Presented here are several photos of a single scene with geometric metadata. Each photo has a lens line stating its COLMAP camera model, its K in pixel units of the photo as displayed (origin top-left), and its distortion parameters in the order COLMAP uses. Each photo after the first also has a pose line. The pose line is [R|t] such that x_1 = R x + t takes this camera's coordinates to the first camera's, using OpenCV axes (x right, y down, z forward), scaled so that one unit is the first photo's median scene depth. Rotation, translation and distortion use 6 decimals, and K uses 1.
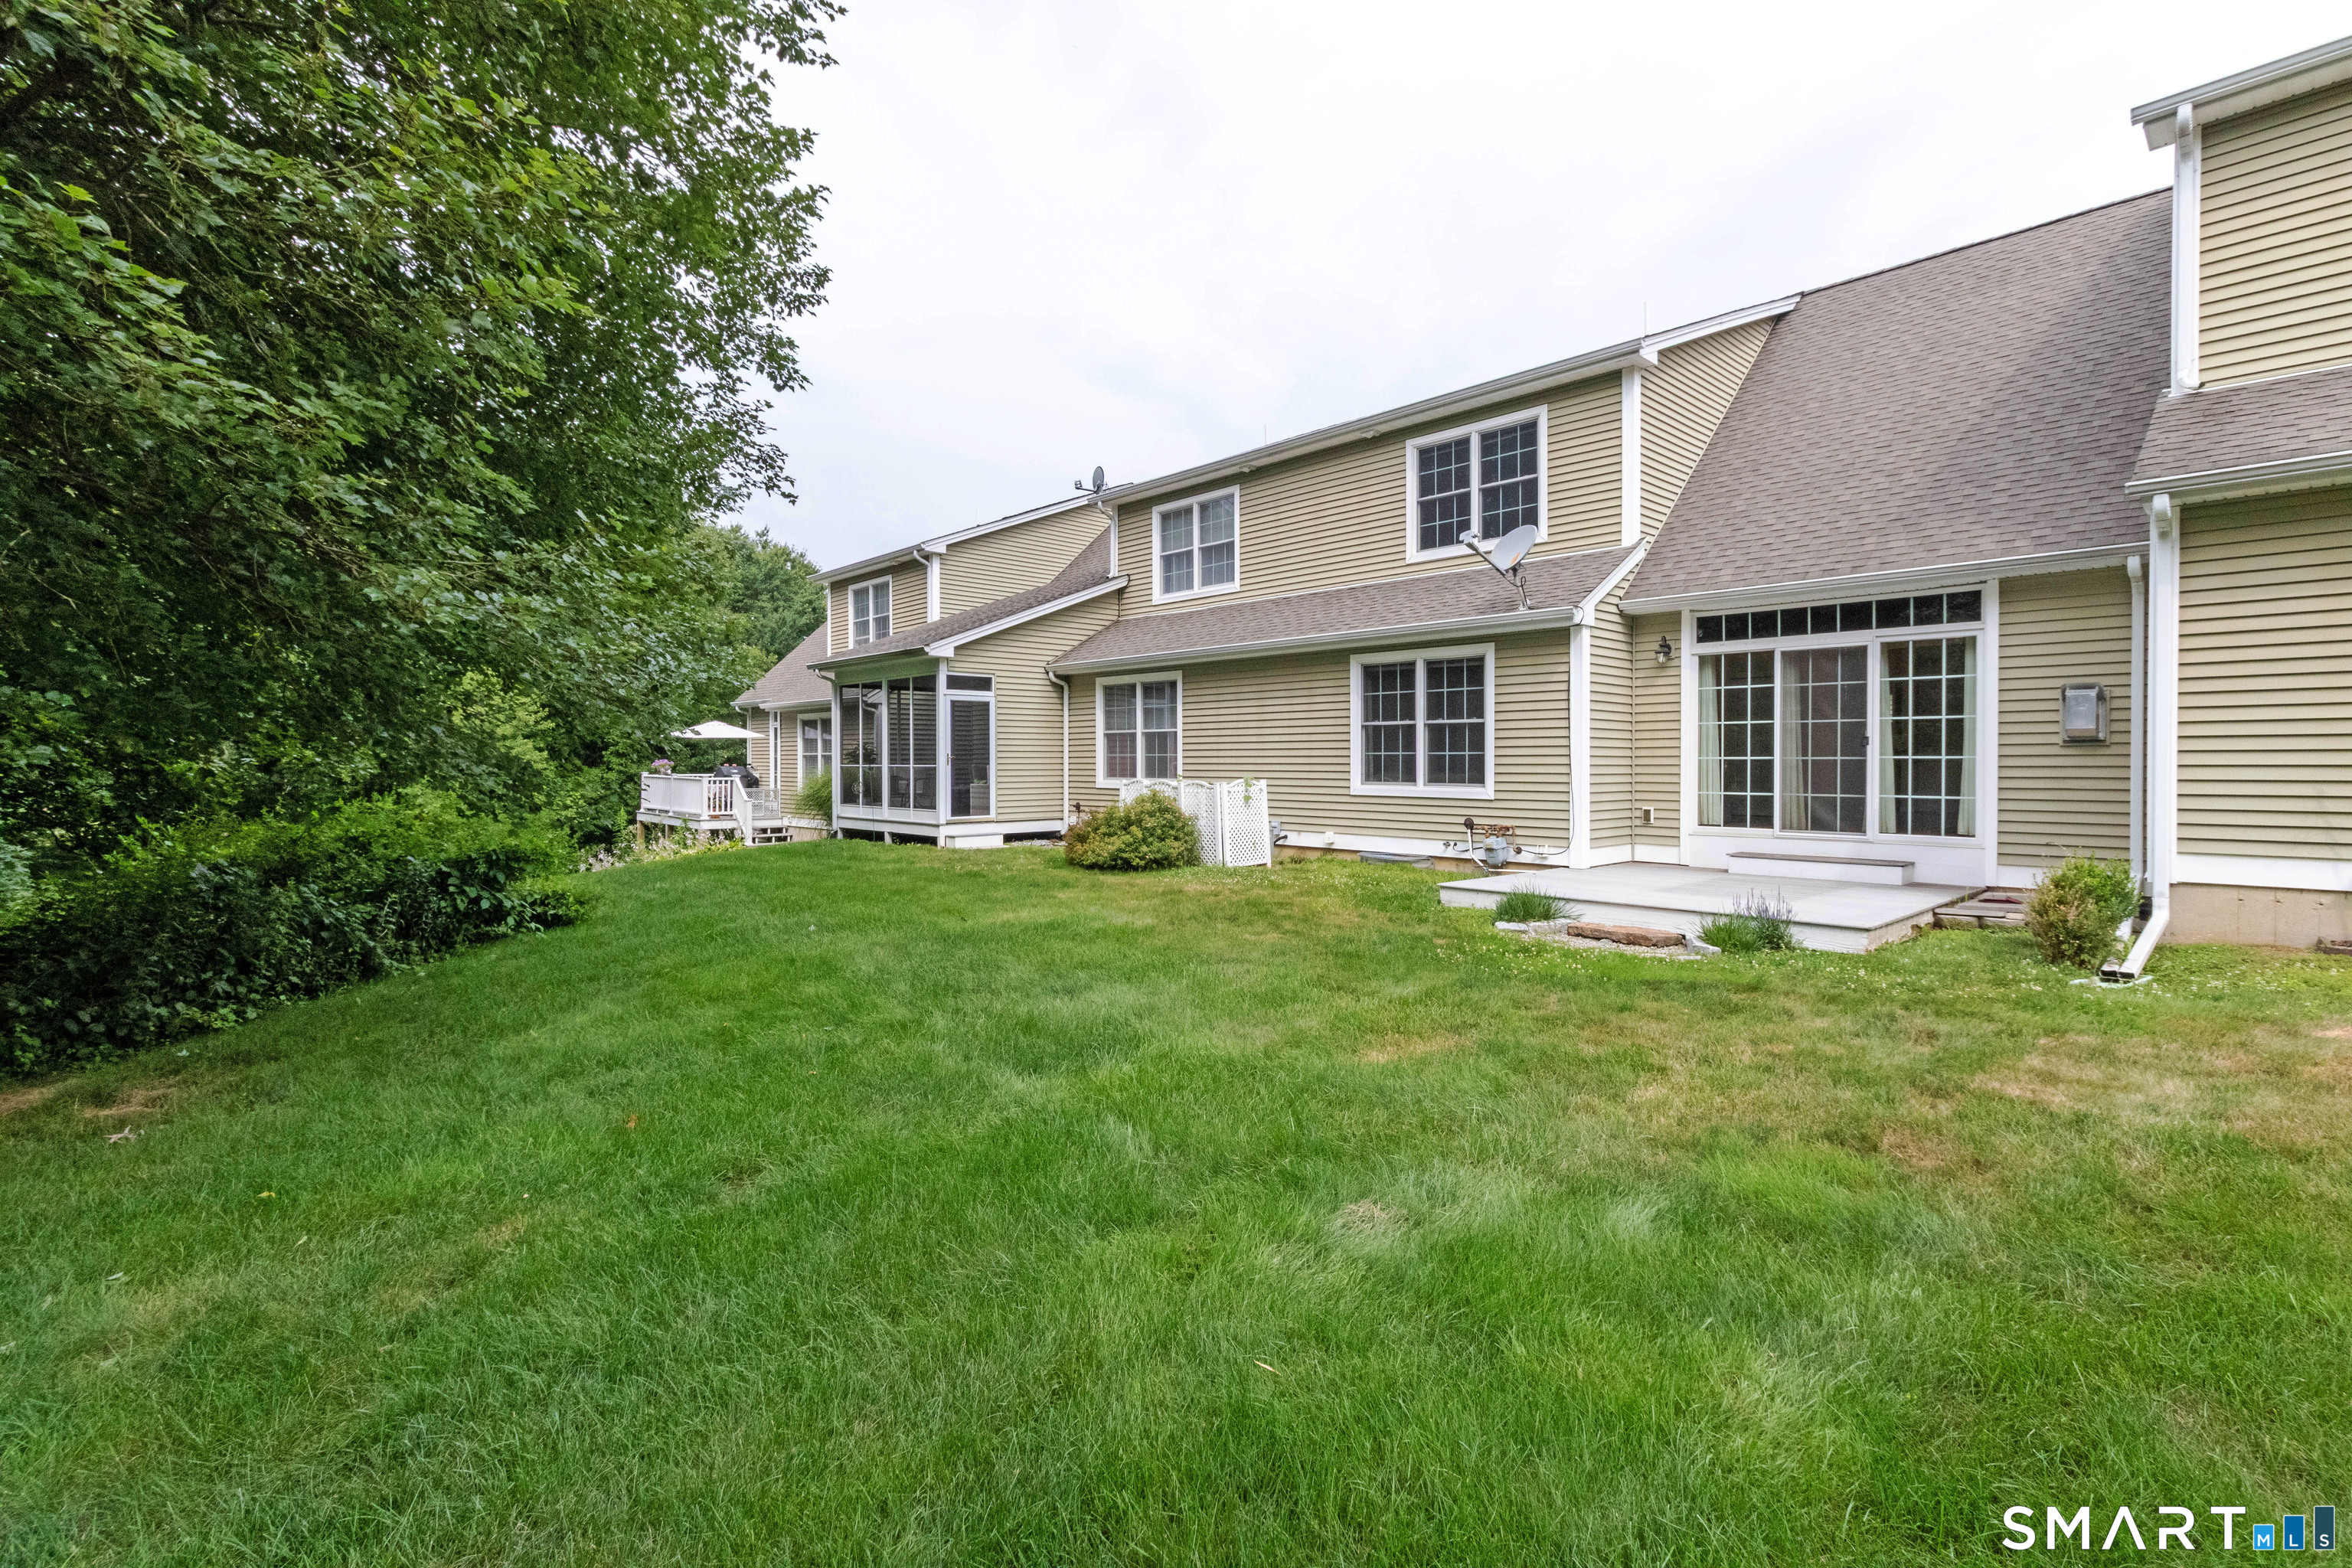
lens RADIAL K [[1077.3, 0, 1178.8], [0, 1077.3, 772.7], [0, 0, 1]] dist [0.006618, 0.000279]
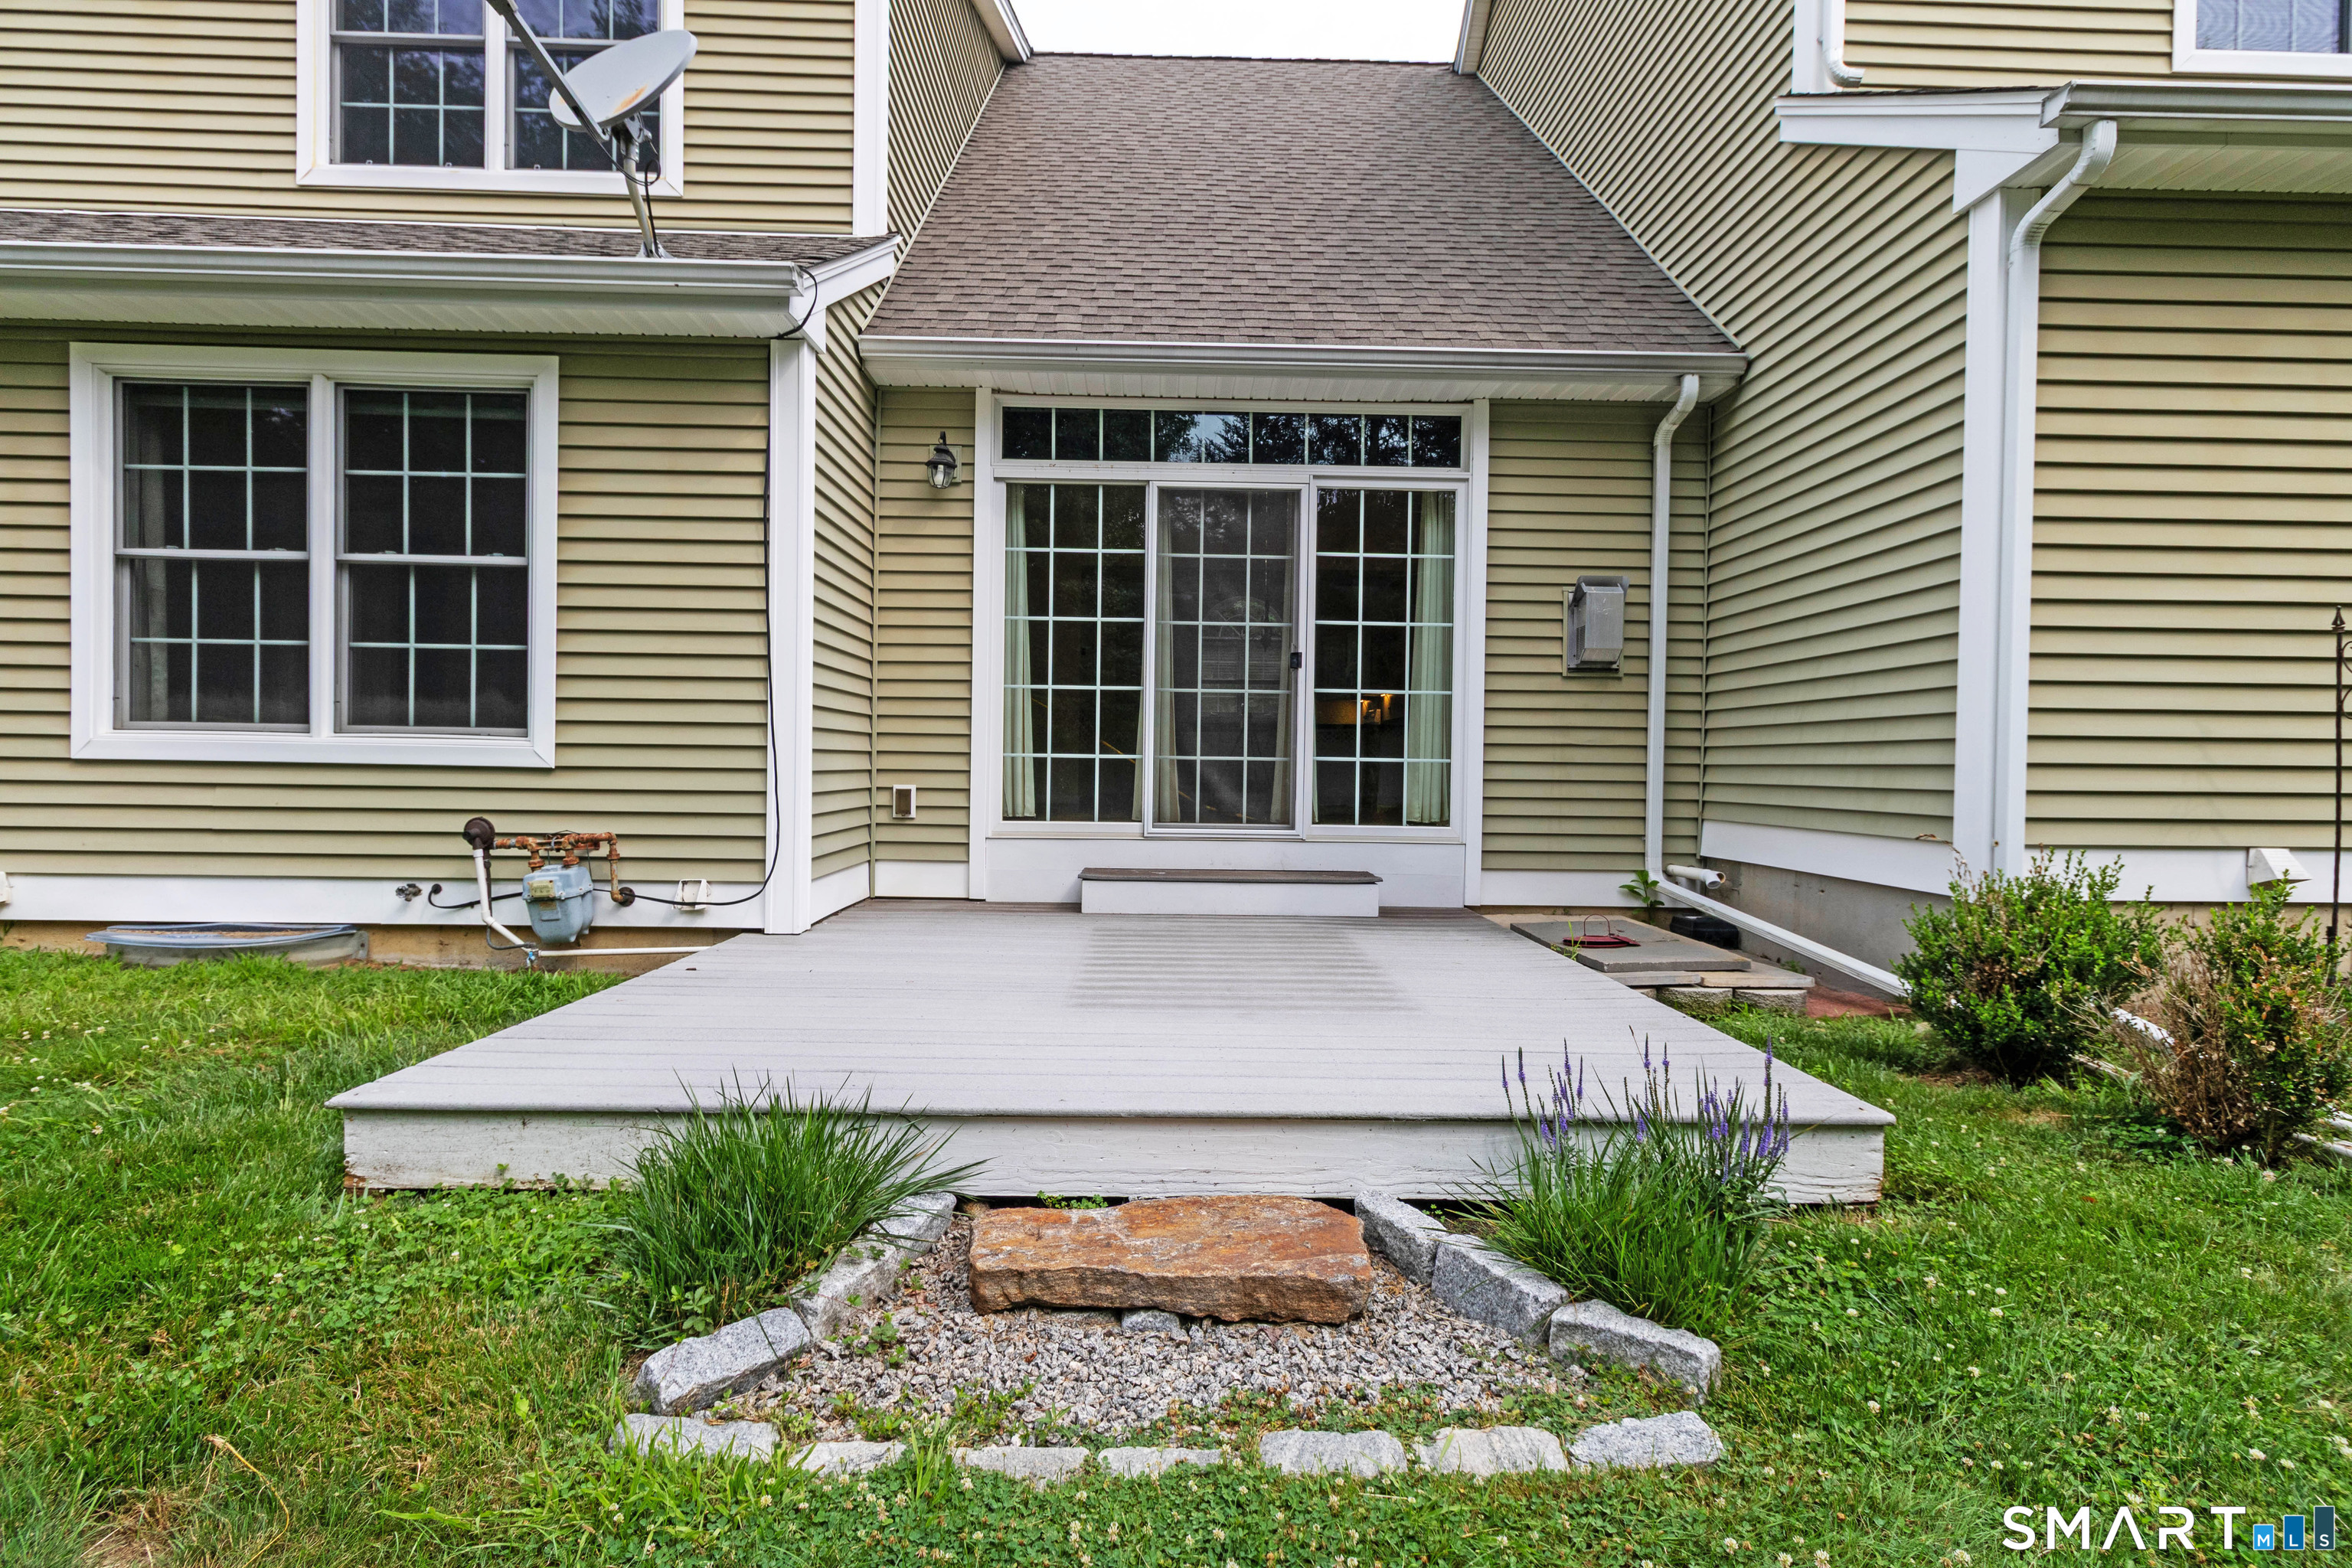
lens RADIAL K [[1077.3, 0, 1178.8], [0, 1077.3, 772.7], [0, 0, 1]] dist [0.006618, 0.000279]
pose [[0.664194, 0.002862, 0.747554, 0.153632], [-0.008262, 0.999960, 0.003513, 0.023554], [-0.747514, -0.008509, 0.664191, 0.582820]]
